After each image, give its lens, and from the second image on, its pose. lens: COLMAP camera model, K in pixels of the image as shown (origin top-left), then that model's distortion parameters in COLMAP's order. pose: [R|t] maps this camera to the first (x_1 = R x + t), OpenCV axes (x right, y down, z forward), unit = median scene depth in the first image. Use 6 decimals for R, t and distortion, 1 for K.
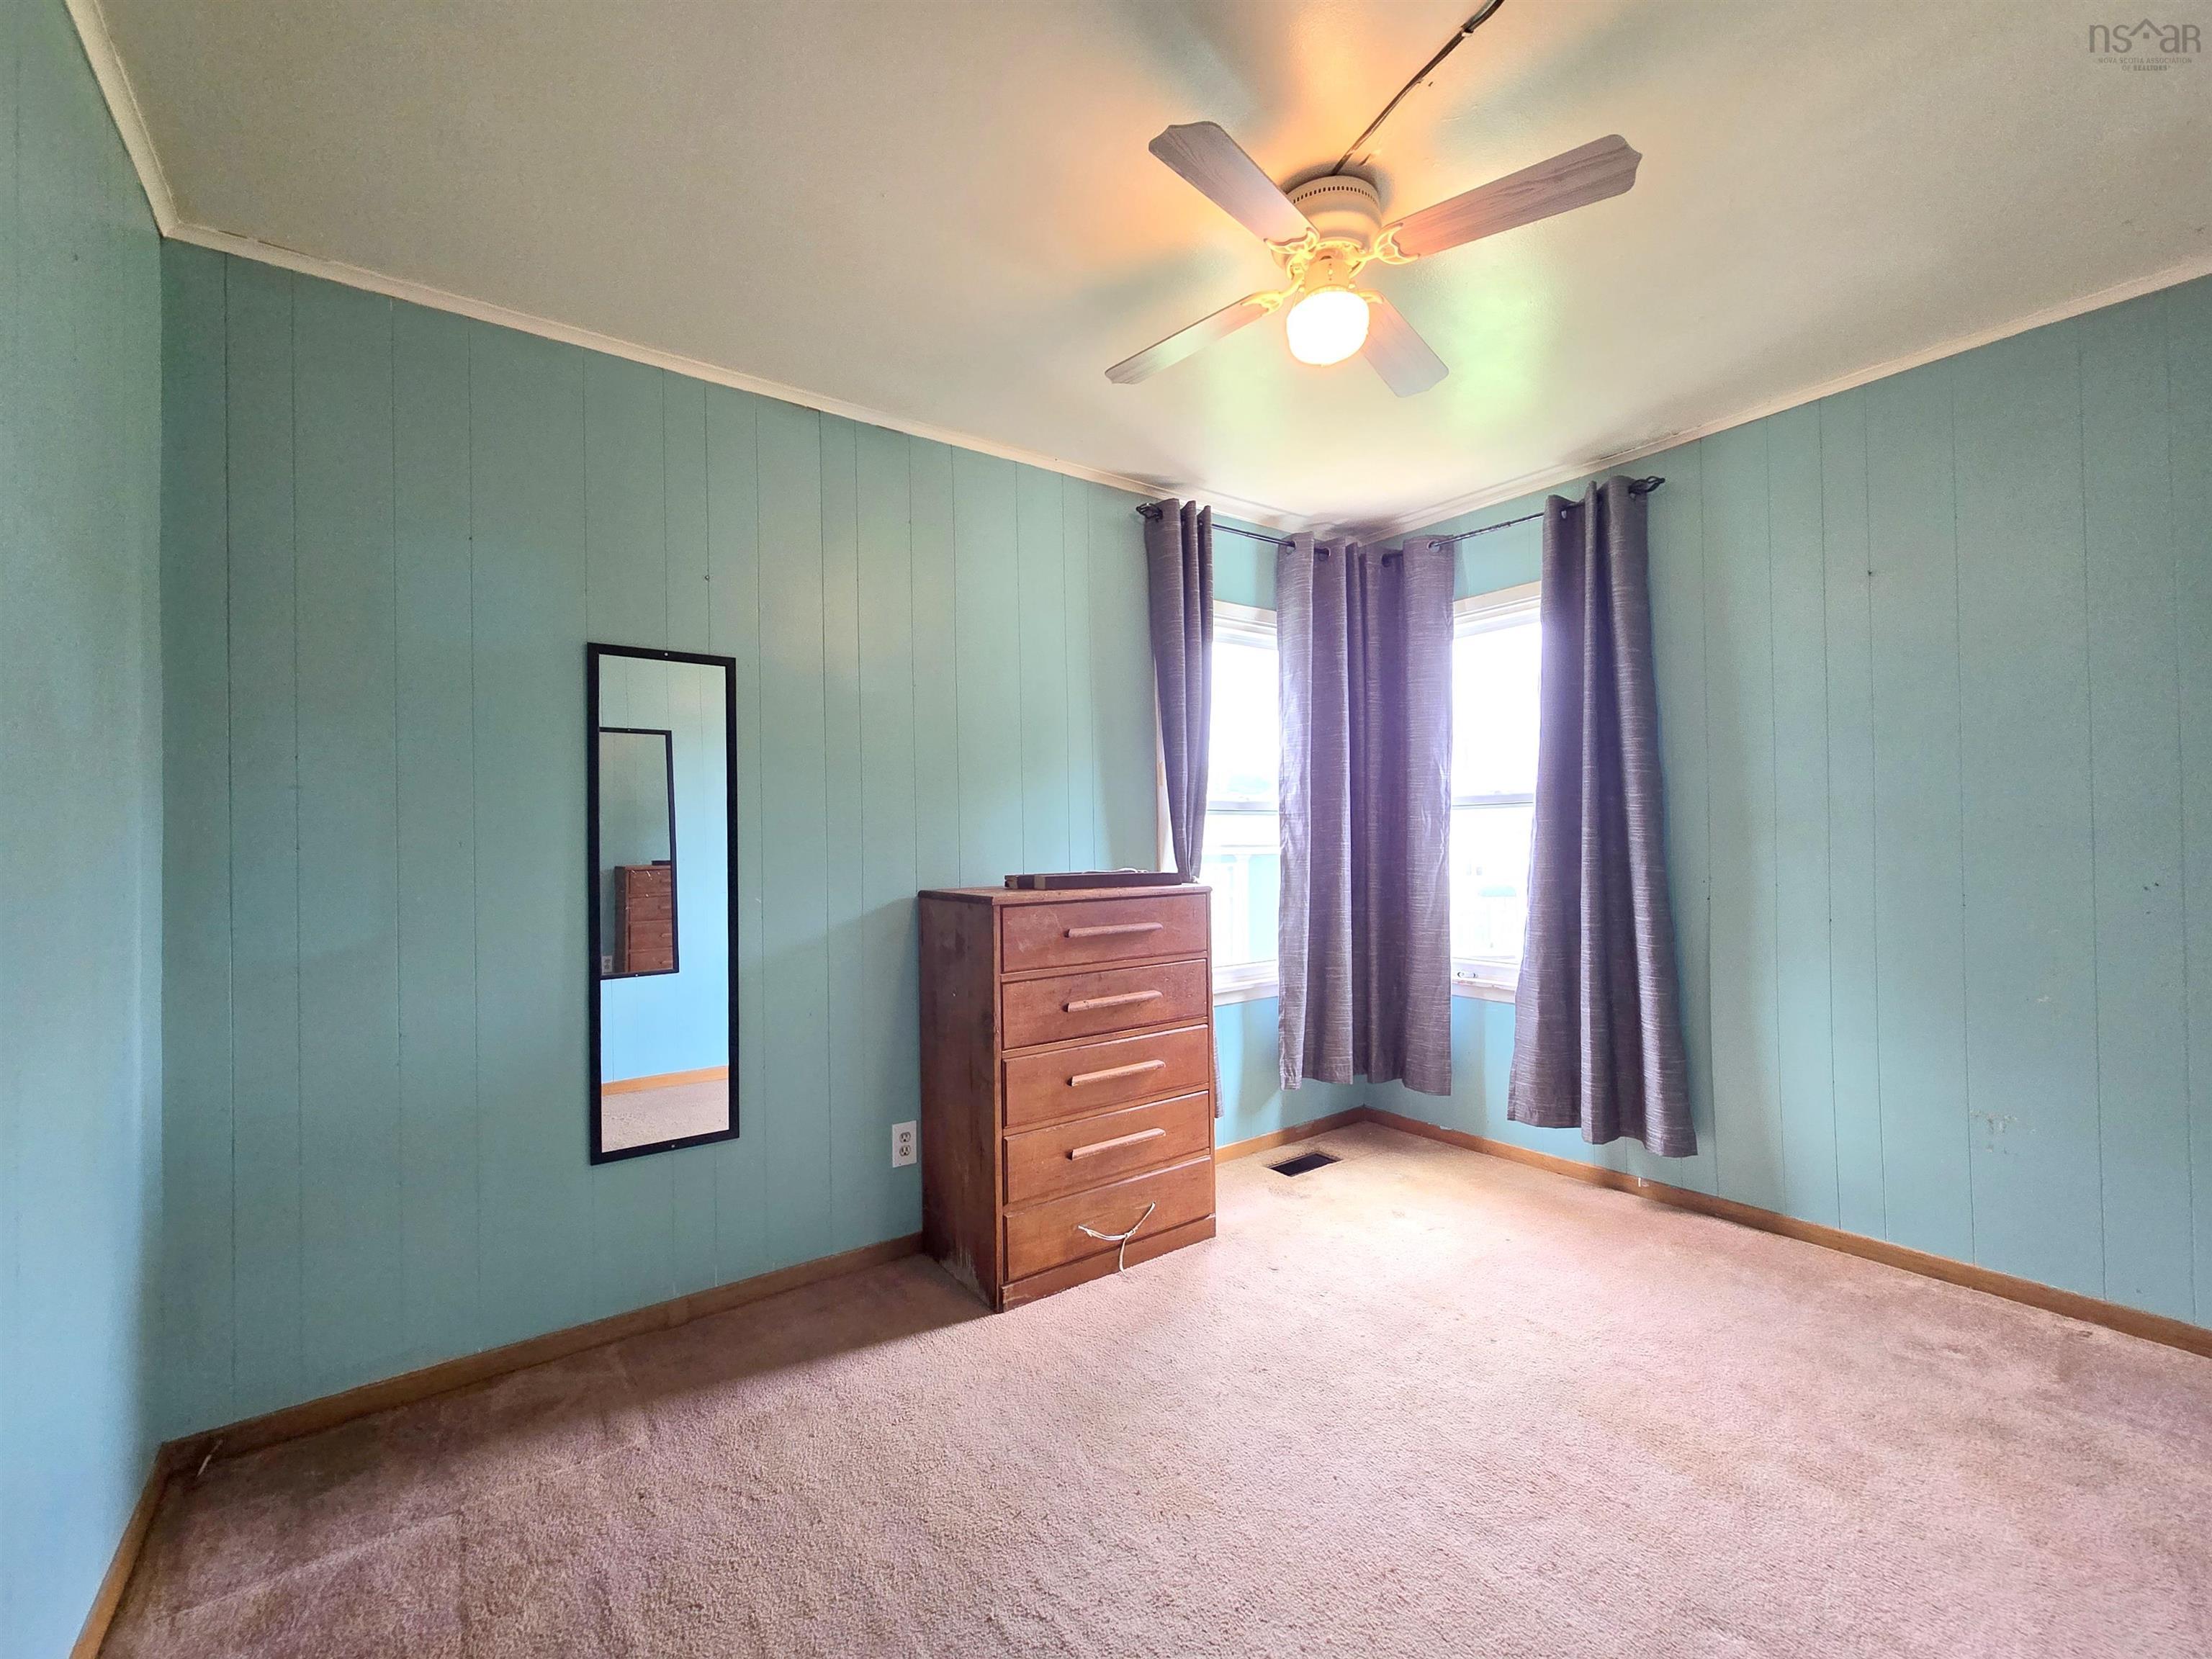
lens RADIAL K [[924.3, 0, 1094.9], [0, 924.3, 830.8], [0, 0, 1]] dist [0.000423, -0.000044]
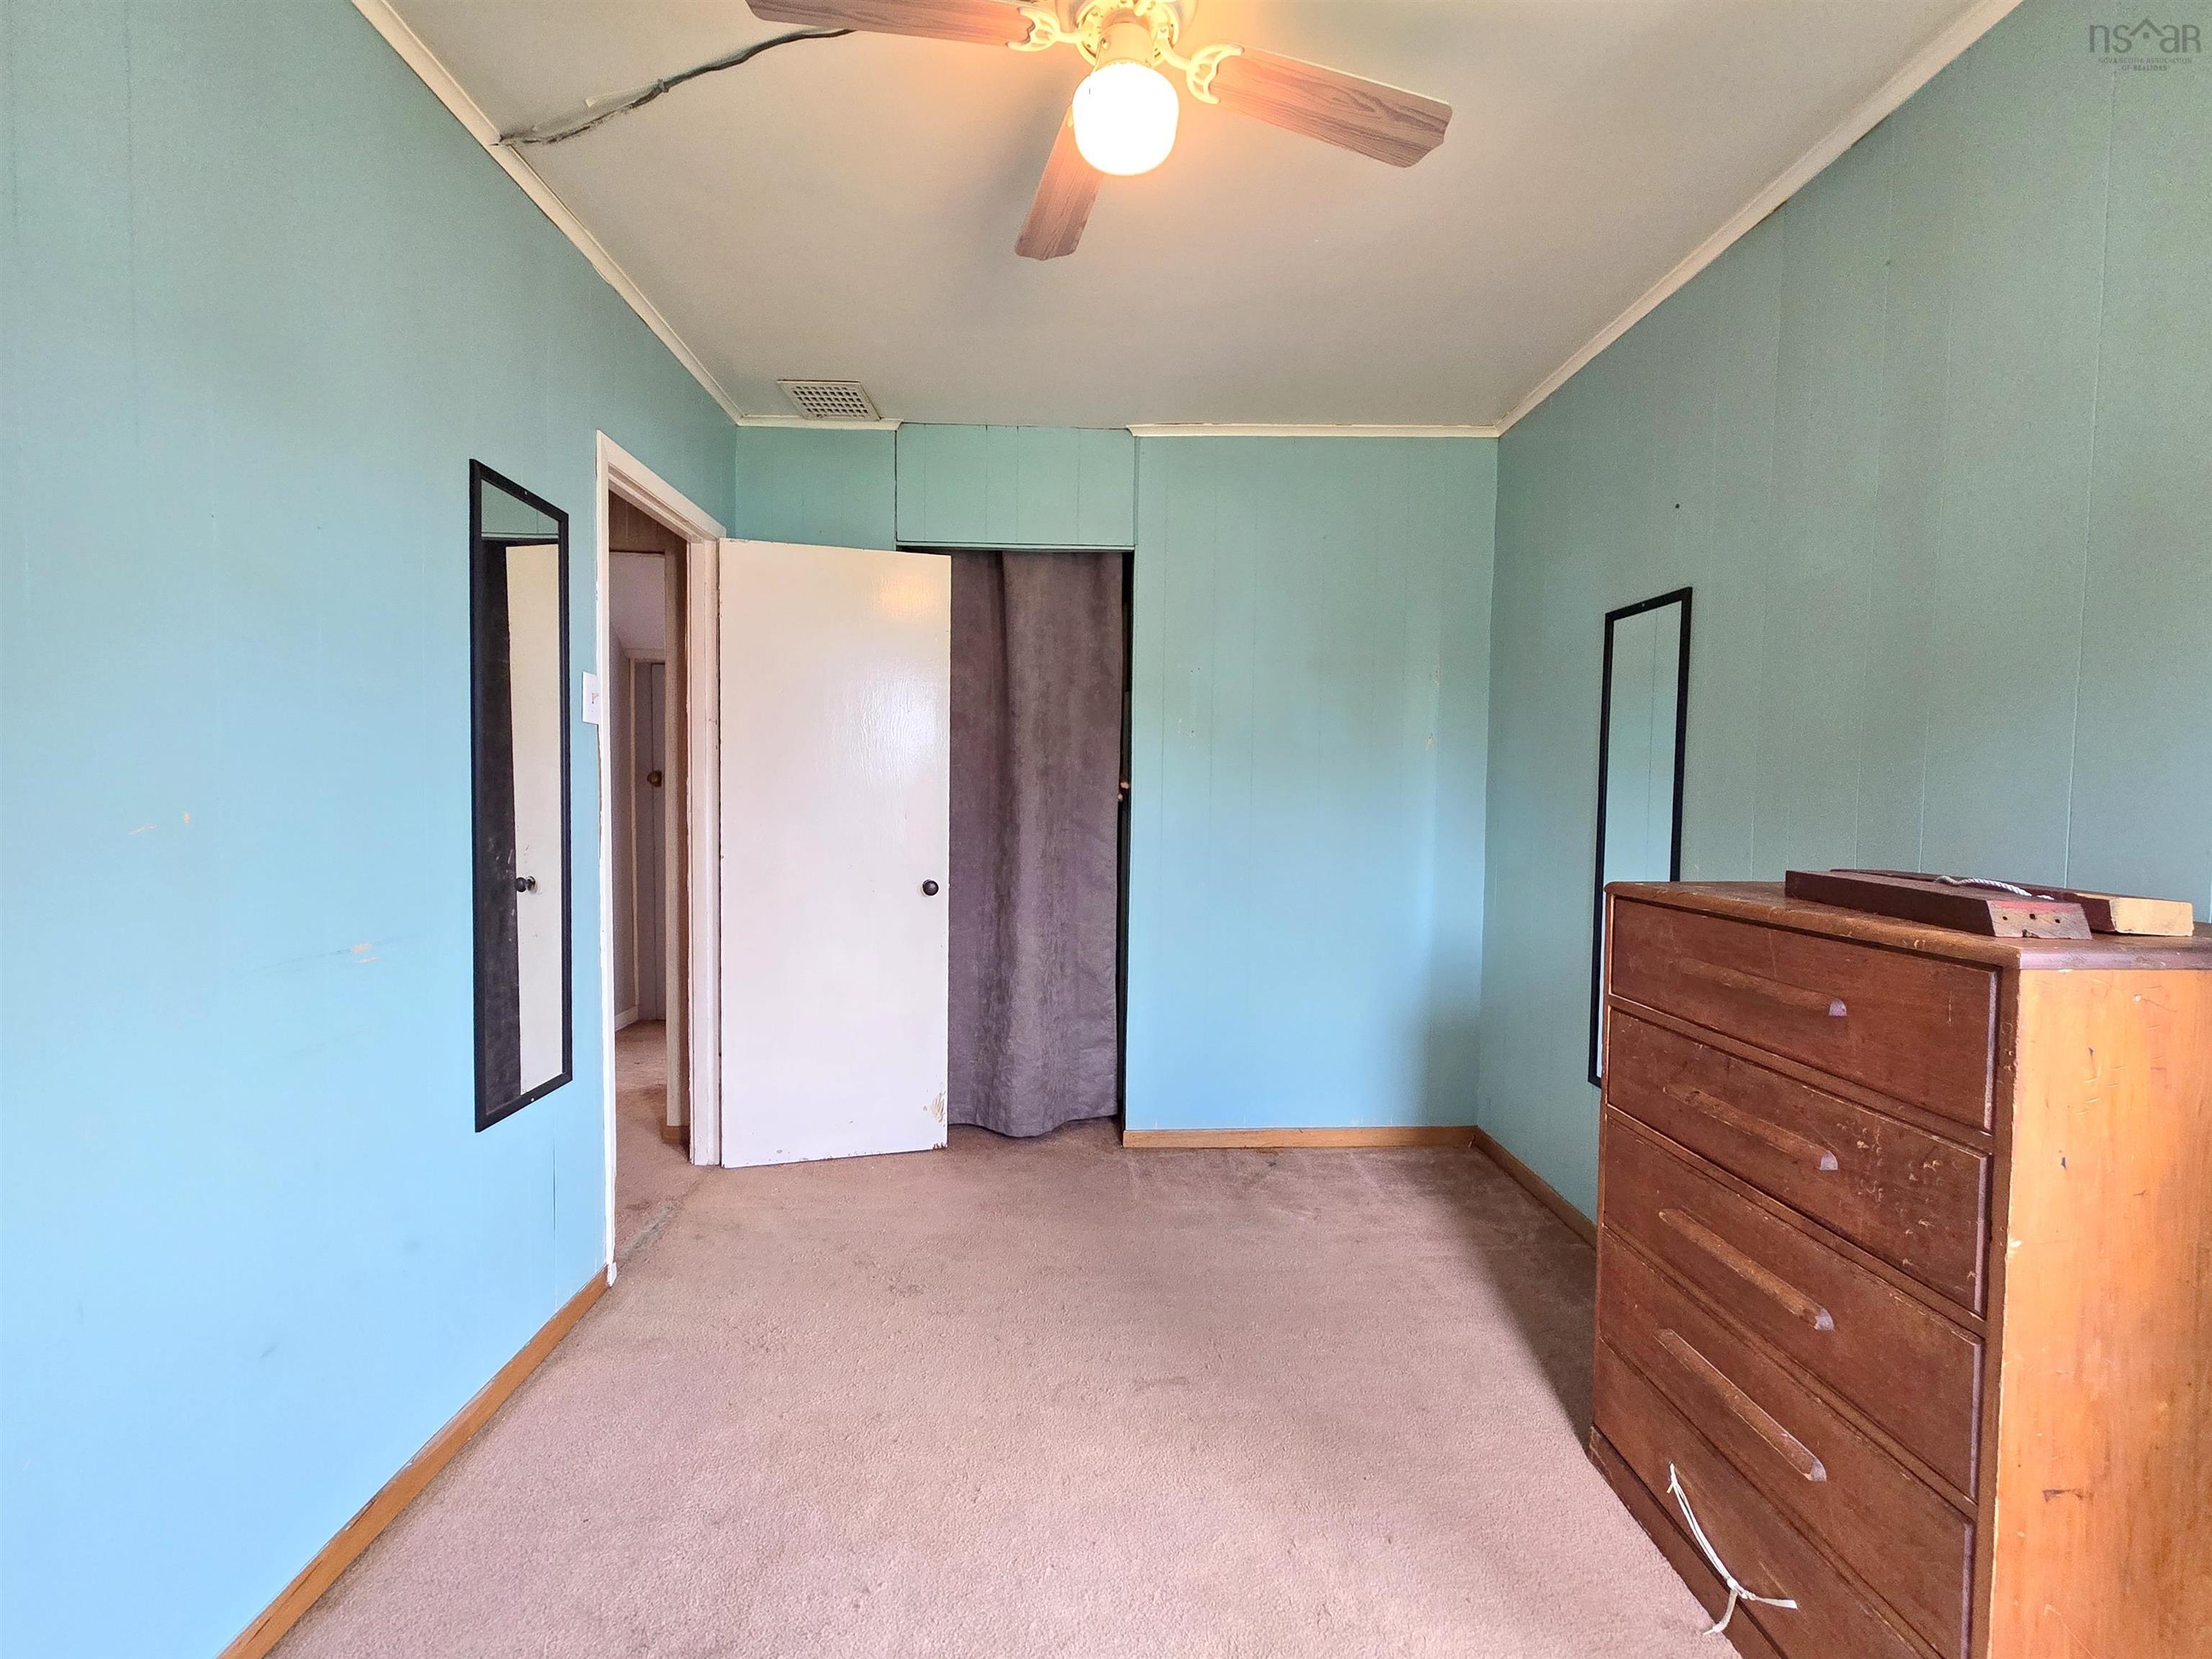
lens RADIAL K [[924.3, 0, 1094.9], [0, 924.3, 830.8], [0, 0, 1]] dist [0.000423, -0.000044]
pose [[-0.550333, 0.039784, -0.833997, 0.647292], [0.000121, 0.998868, 0.047569, 0.001125], [0.834945, 0.026078, -0.549715, 1.002125]]
